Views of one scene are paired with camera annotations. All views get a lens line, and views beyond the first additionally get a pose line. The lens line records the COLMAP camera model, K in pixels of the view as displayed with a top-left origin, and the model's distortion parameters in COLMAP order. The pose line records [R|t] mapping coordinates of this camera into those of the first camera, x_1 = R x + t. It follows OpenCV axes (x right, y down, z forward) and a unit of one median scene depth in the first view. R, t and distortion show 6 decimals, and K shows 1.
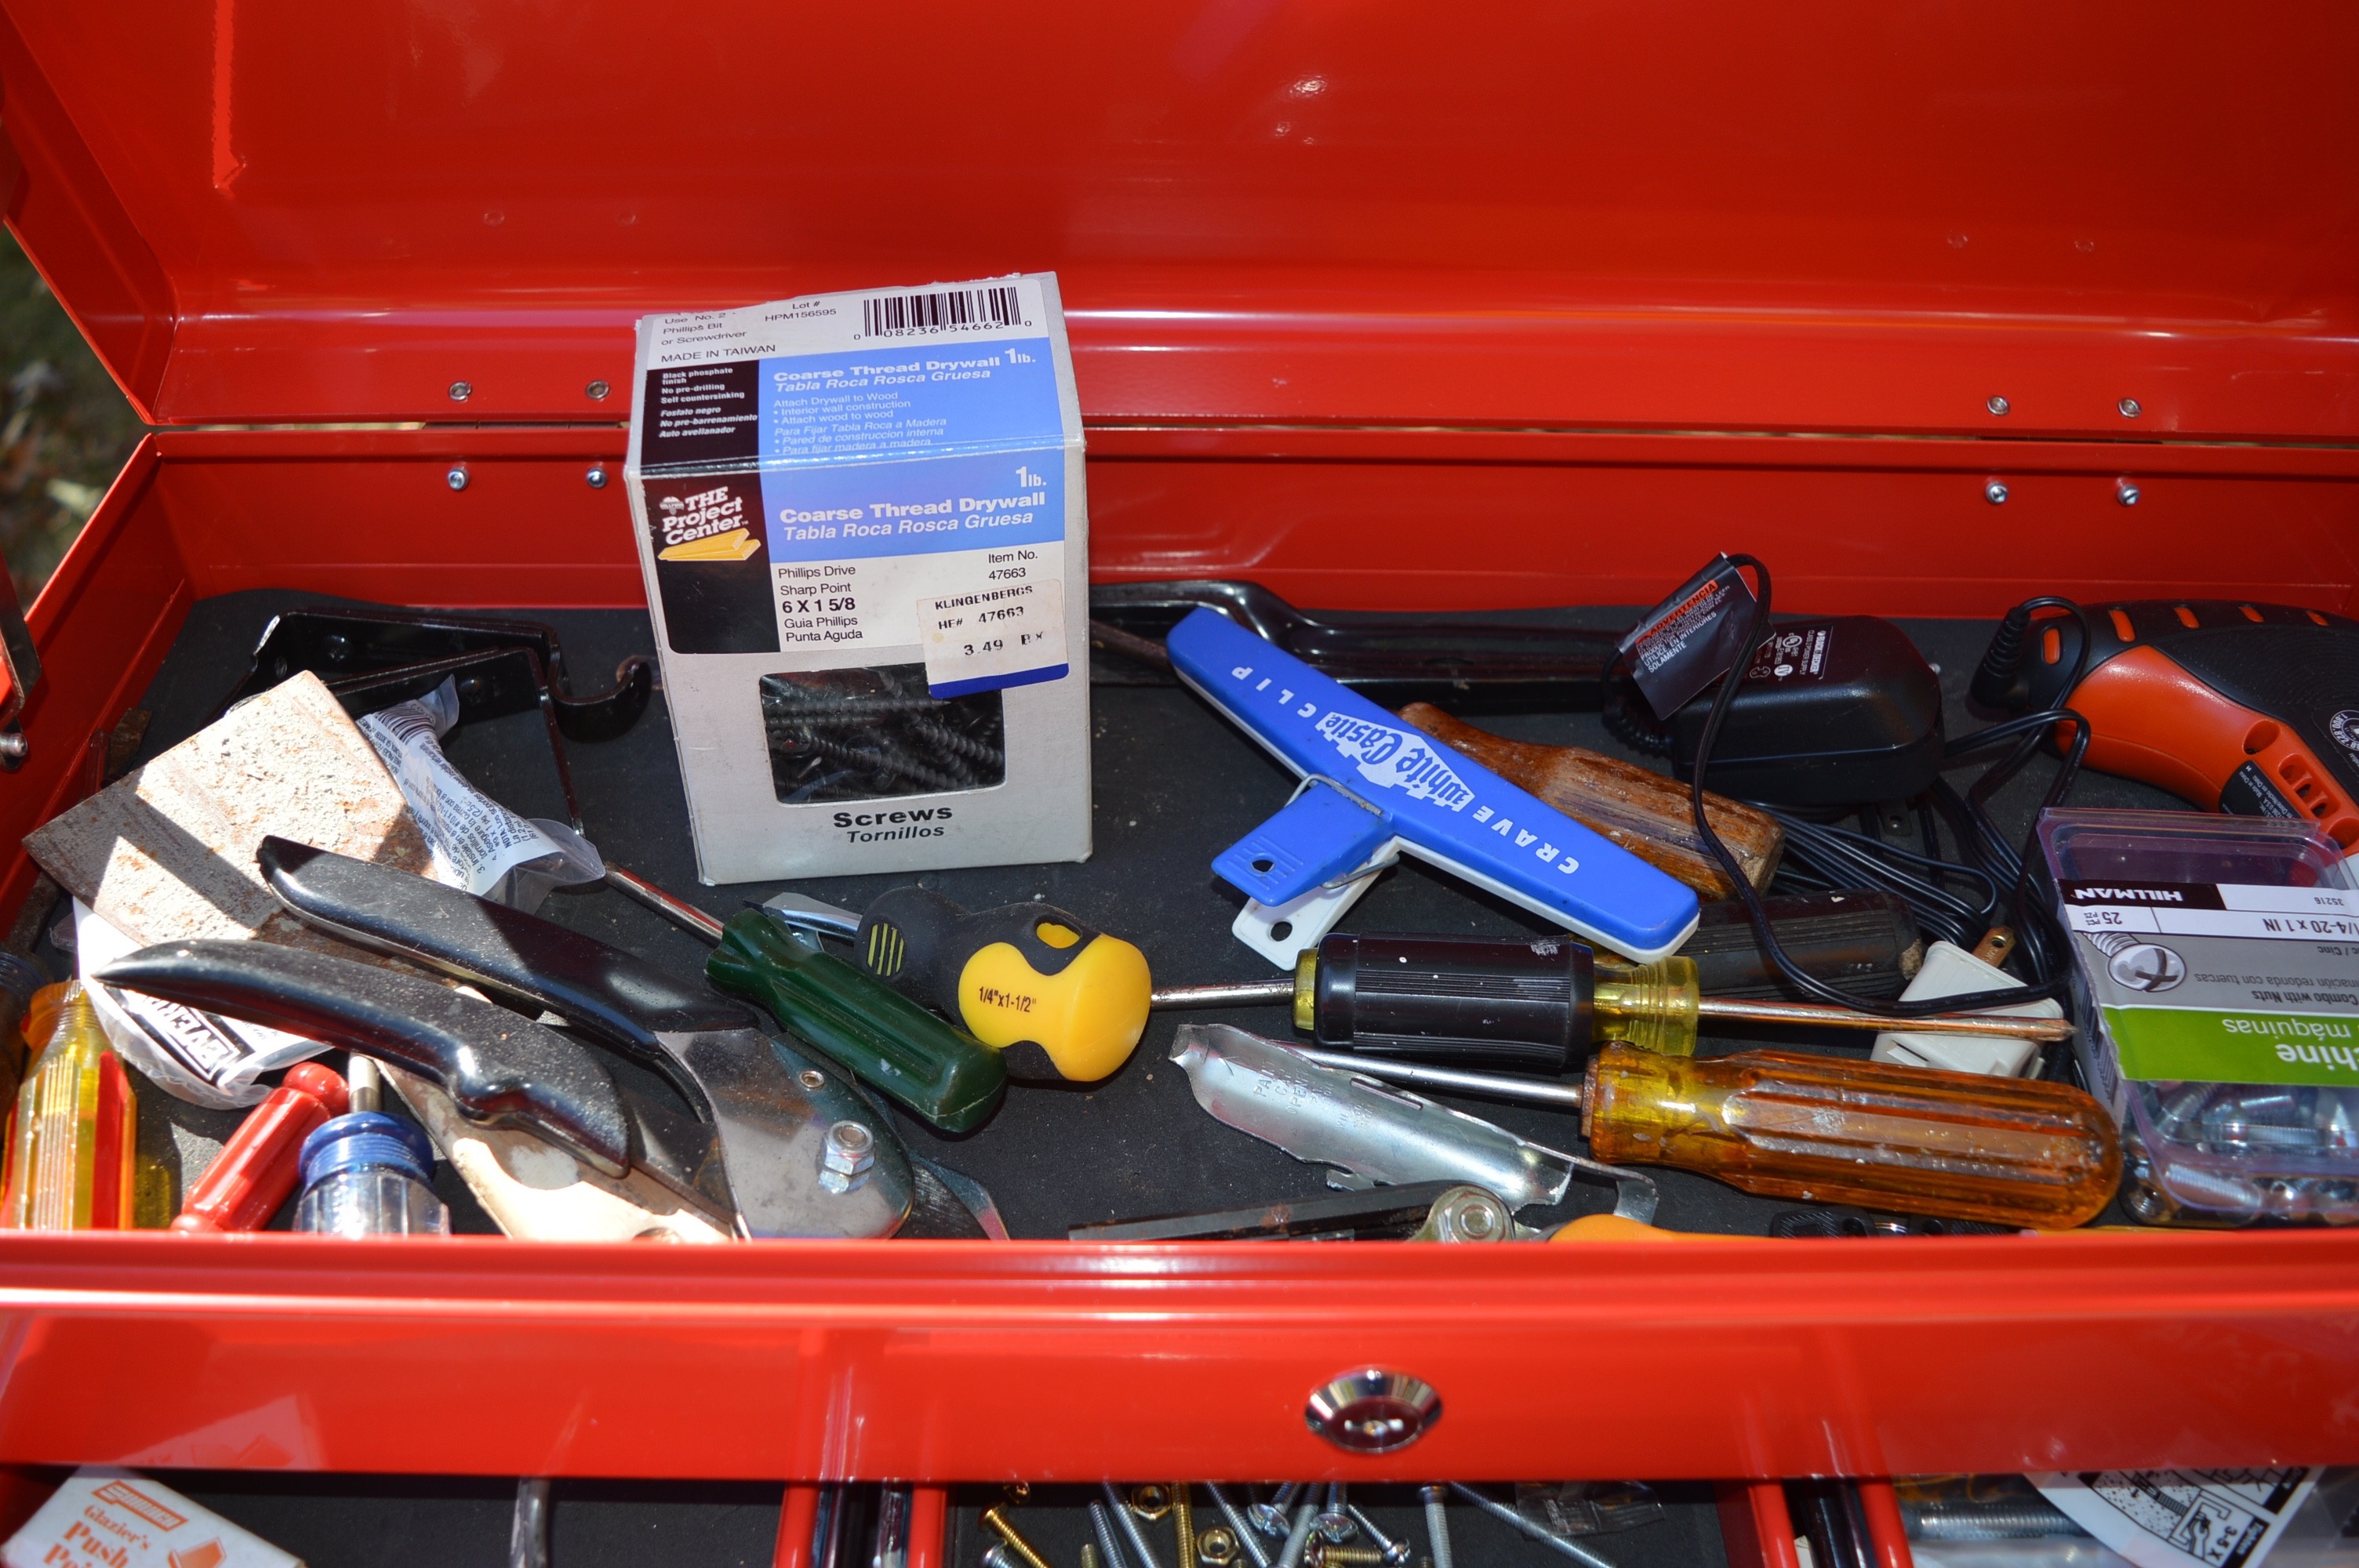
lens RADIAL K [[2152.8, 0, 1179.5], [0, 2152.8, 784.0], [0, 0, 1]] dist [-0.072838, 0.010571]
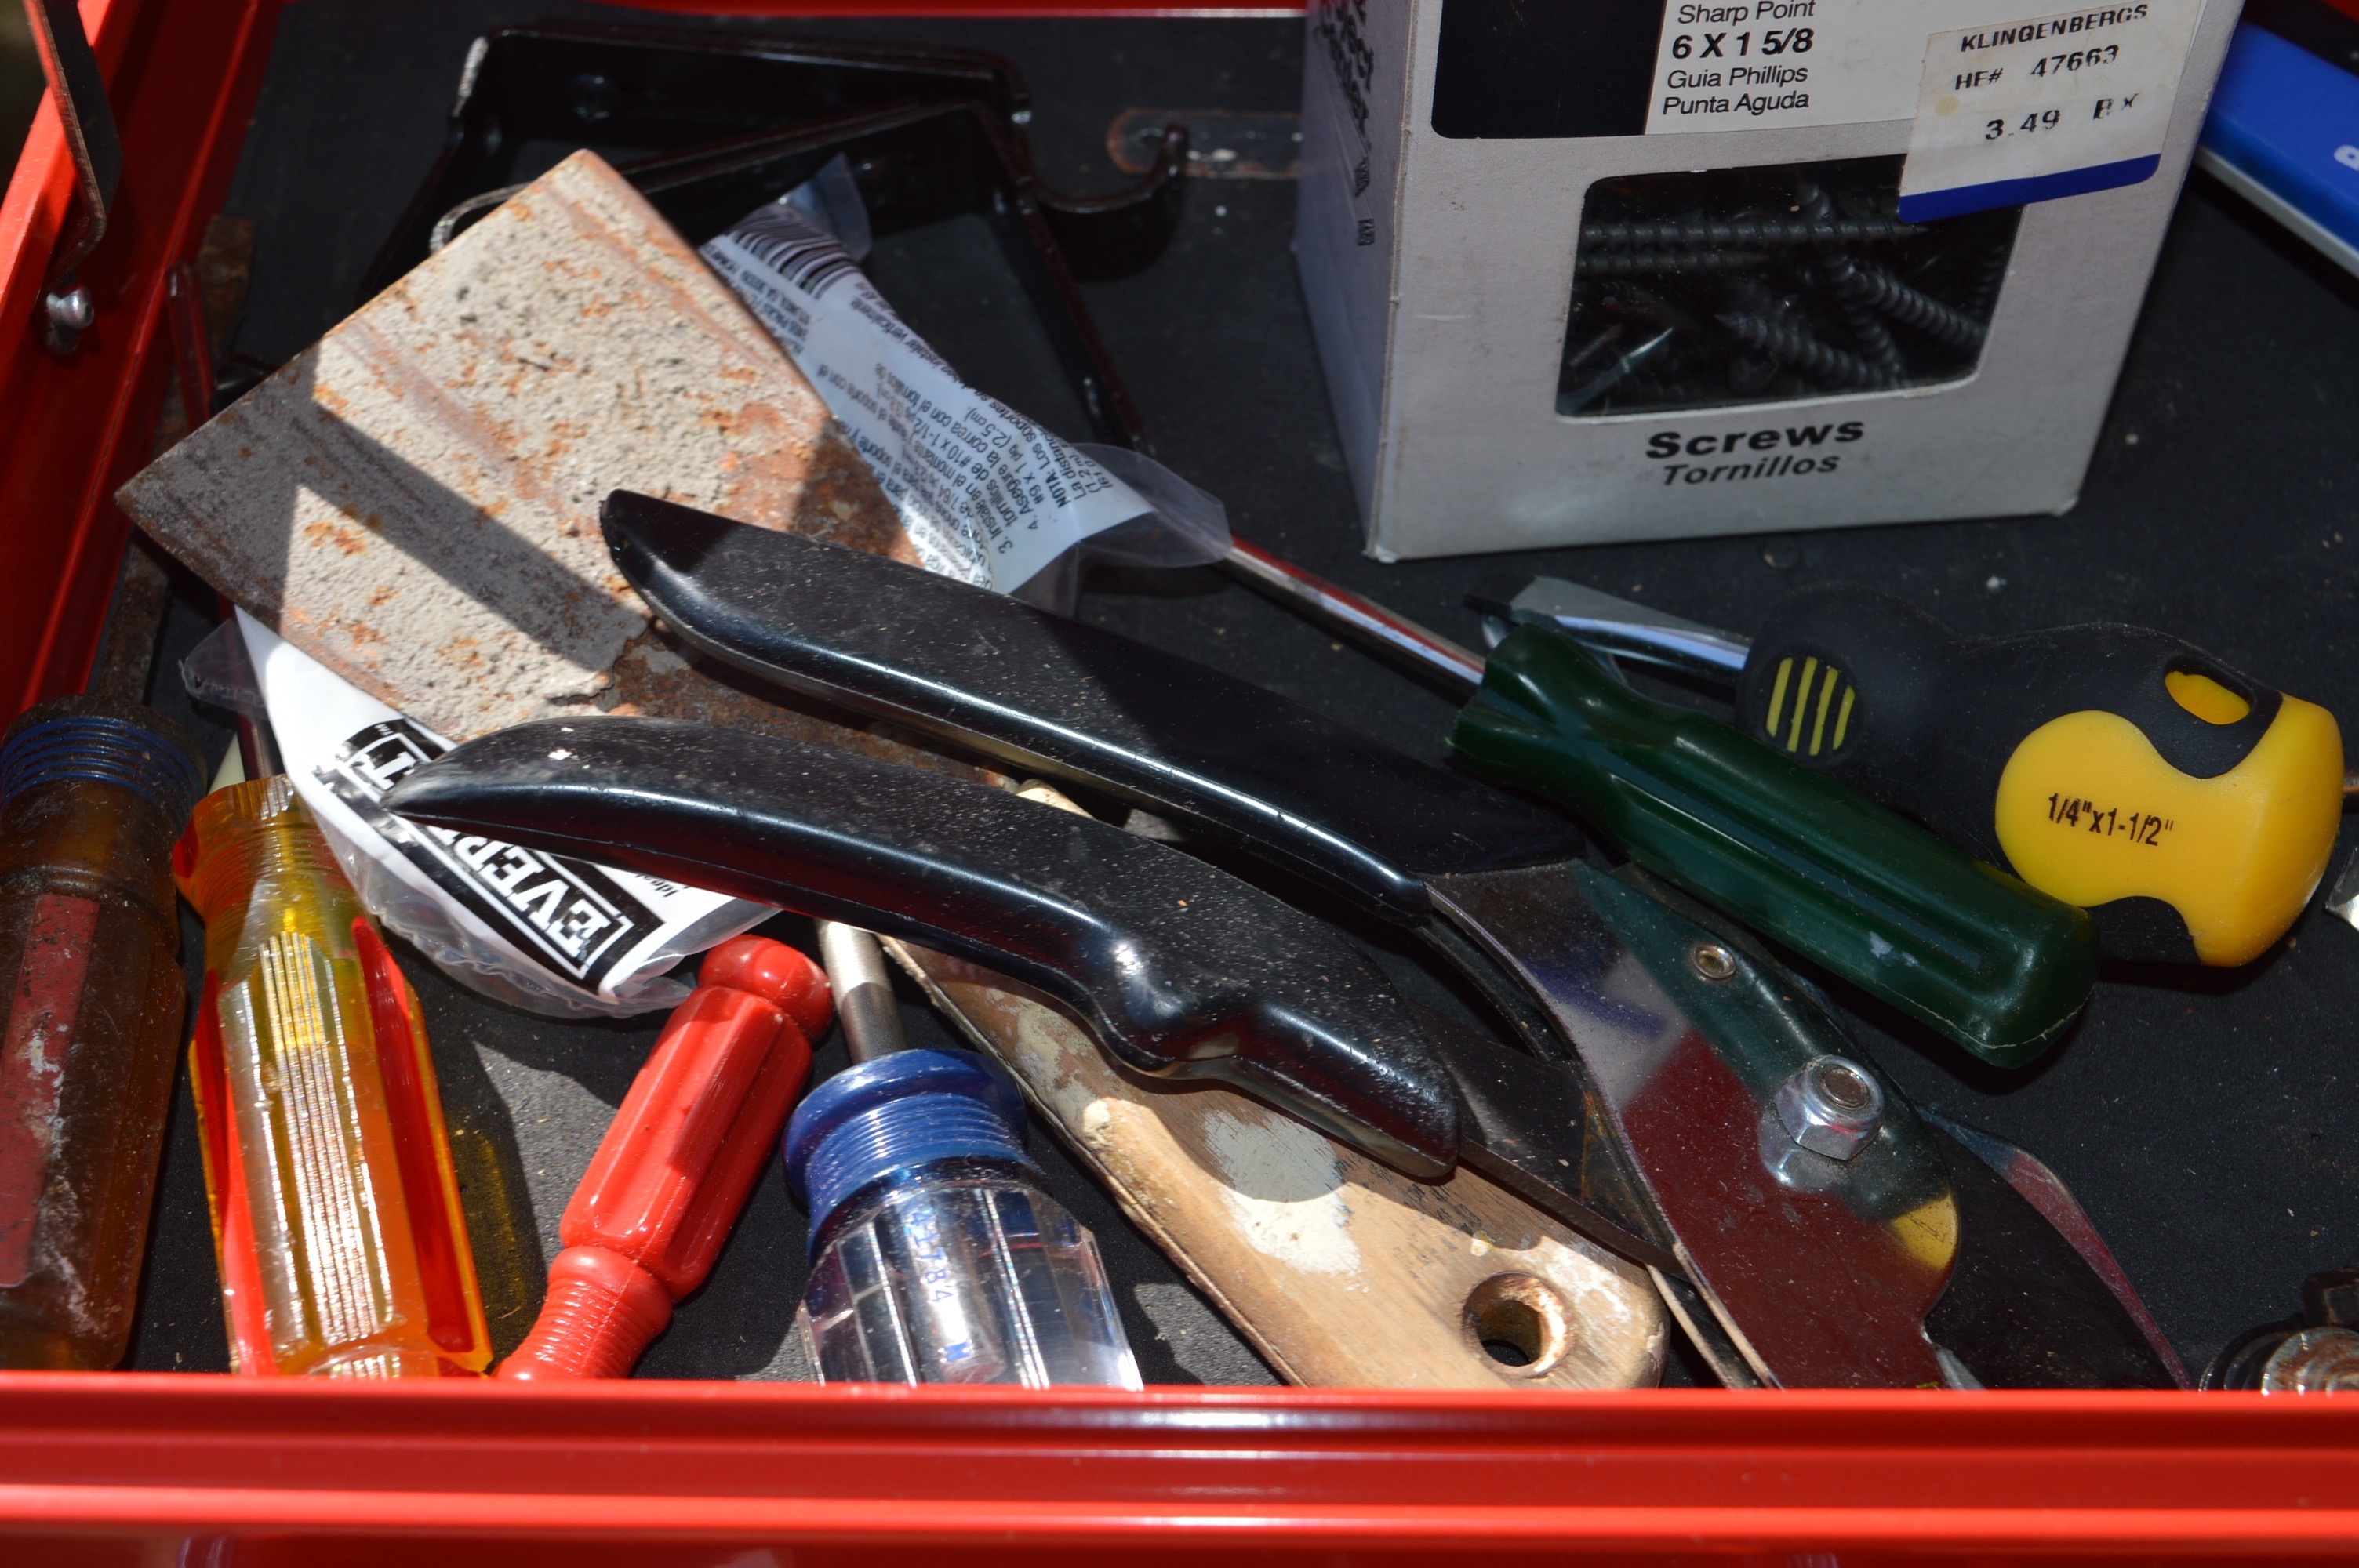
lens RADIAL K [[3067.2, 0, 1179.5], [0, 3067.2, 784.0], [0, 0, 1]] dist [-0.100484, 0.249275]
pose [[0.999849, 0.001916, -0.017256, -0.283381], [0.001353, 0.982269, 0.187471, -0.045996], [0.017309, -0.187466, 0.982119, 0.259885]]
